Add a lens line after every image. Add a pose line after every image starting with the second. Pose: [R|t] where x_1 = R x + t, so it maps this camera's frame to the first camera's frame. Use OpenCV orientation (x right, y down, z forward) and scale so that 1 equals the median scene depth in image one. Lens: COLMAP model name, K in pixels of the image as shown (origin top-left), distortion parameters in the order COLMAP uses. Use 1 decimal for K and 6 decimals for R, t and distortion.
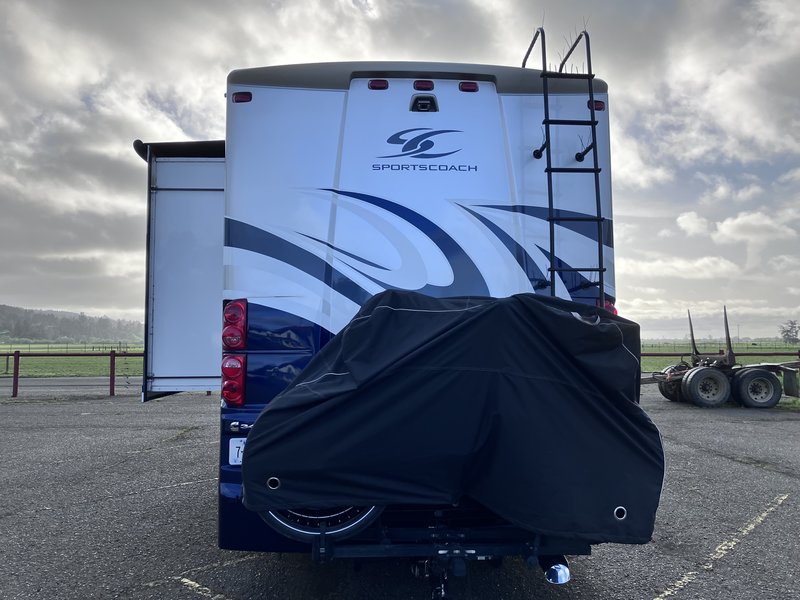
lens RADIAL K [[653.7, 0, 400.1], [0, 653.7, 300.1], [0, 0, 1]] dist [-0.004125, -0.099952]
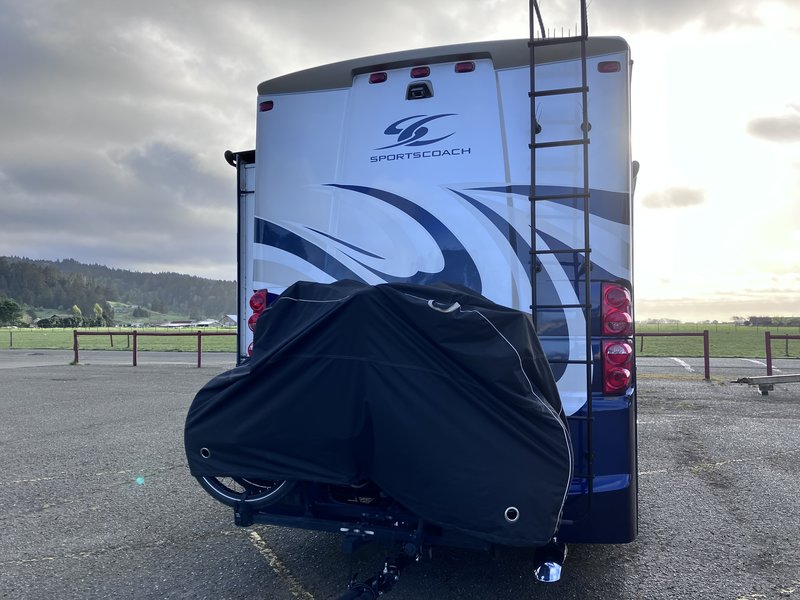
lens RADIAL K [[652.0, 0, 400.5], [0, 652.0, 300.3], [0, 0, 1]] dist [-0.027342, -0.002145]
pose [[0.931889, -0.015794, -0.362398, 0.370806], [0.027135, 0.999288, 0.026226, -0.005994], [0.361726, -0.034273, 0.931654, 0.047116]]
